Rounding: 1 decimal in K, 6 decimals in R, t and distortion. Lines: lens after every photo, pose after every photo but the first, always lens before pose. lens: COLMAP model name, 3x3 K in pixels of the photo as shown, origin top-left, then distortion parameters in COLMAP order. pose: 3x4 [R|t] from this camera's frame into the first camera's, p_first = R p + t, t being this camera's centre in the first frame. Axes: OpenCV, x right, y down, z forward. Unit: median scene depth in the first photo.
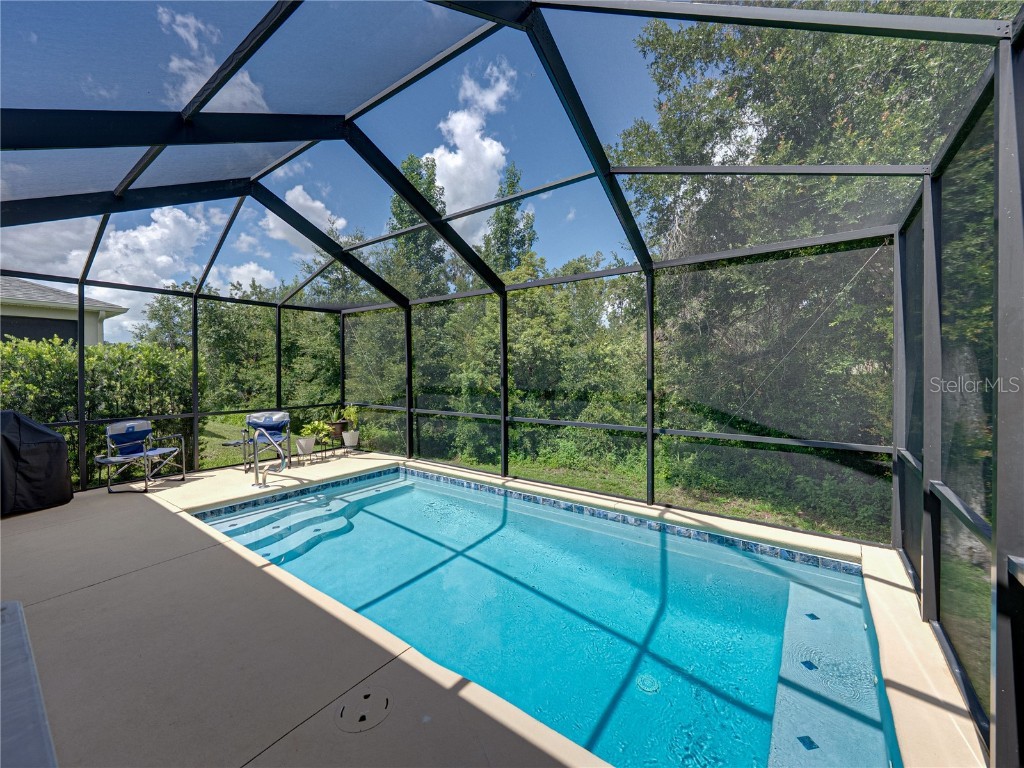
lens RADIAL K [[395.3, 0, 506.4], [0, 395.3, 378.0], [0, 0, 1]] dist [0.001353, 0.000002]
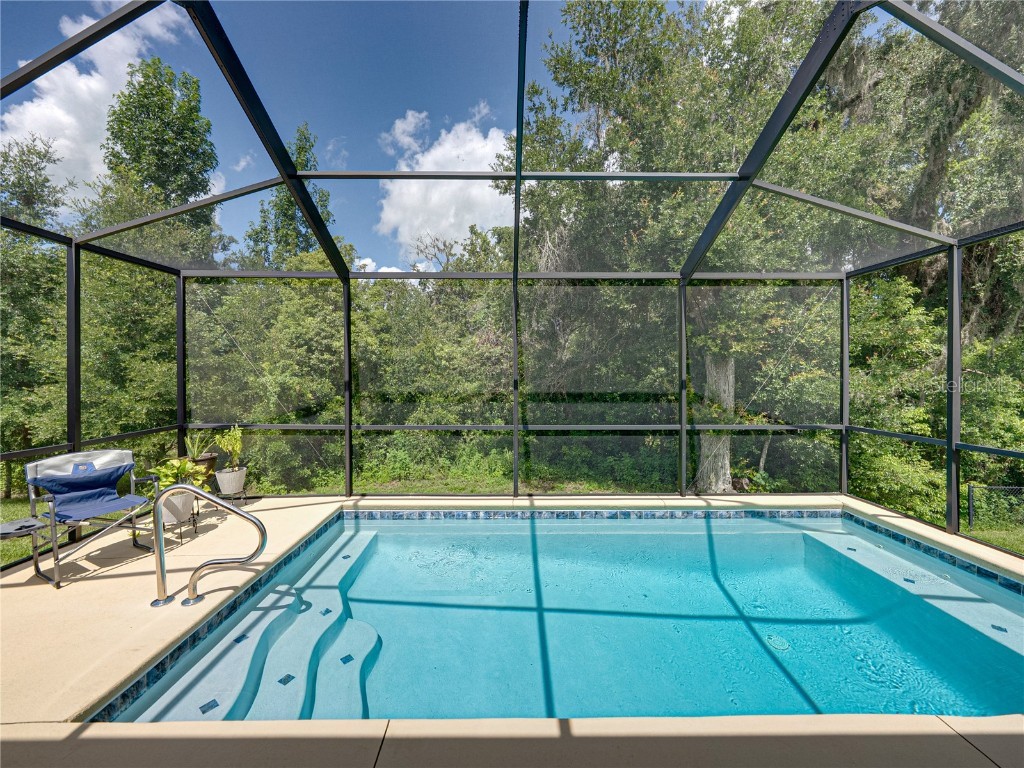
lens RADIAL K [[395.2, 0, 514.0], [0, 395.2, 376.2], [0, 0, 1]] dist [-0.001506, -0.000476]
pose [[0.805684, 0.000350, 0.592346, -0.517133], [0.007599, 0.999911, -0.010927, -0.000683], [-0.592297, 0.013305, 0.805610, 0.314600]]
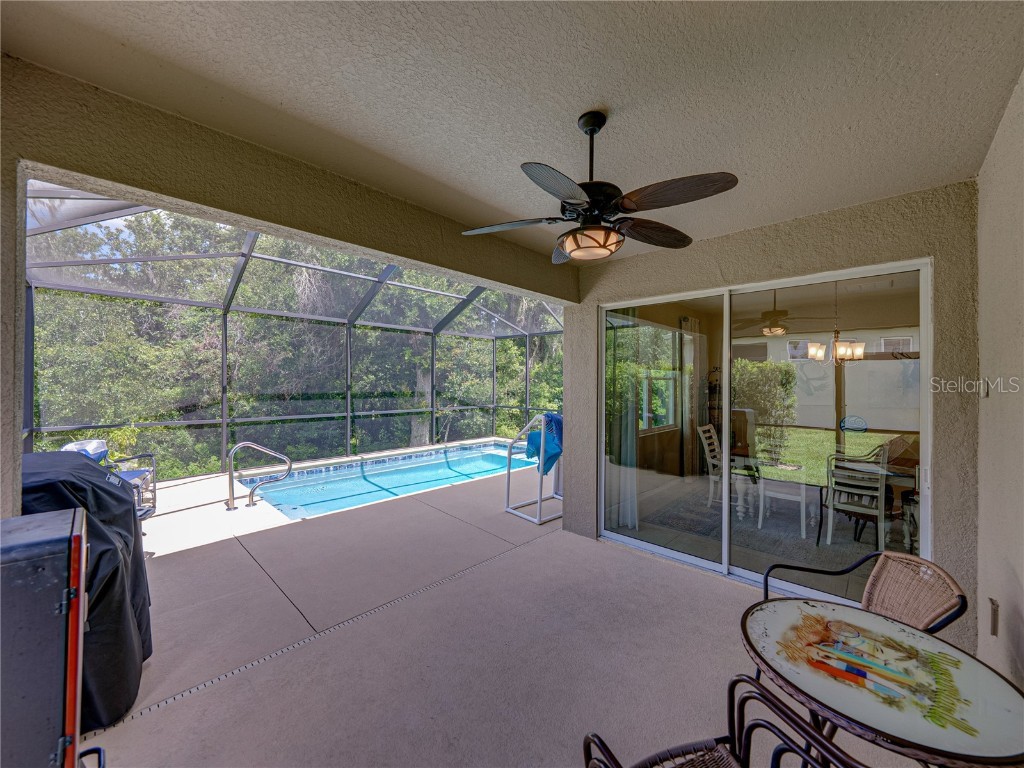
lens RADIAL K [[395.2, 0, 514.0], [0, 395.2, 376.2], [0, 0, 1]] dist [-0.001506, -0.000476]
pose [[0.130364, 0.016563, 0.991328, -1.321013], [0.009108, 0.999798, -0.017903, -0.002738], [-0.991424, 0.011363, 0.130187, 0.236396]]
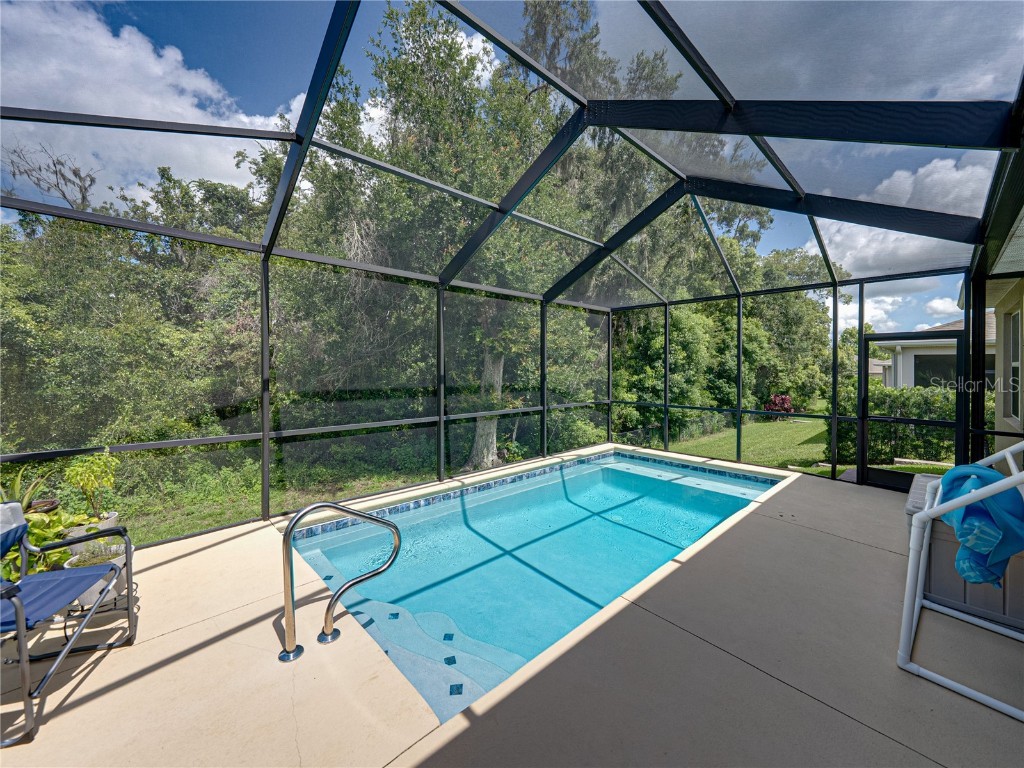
lens RADIAL K [[397.7, 0, 512.2], [0, 397.7, 365.1], [0, 0, 1]] dist [0.000062, -0.000028]
pose [[0.193020, 0.010305, 0.981141, -0.905711], [0.014467, 0.999806, -0.013348, -0.010043], [-0.981088, 0.016771, 0.192834, 0.651011]]
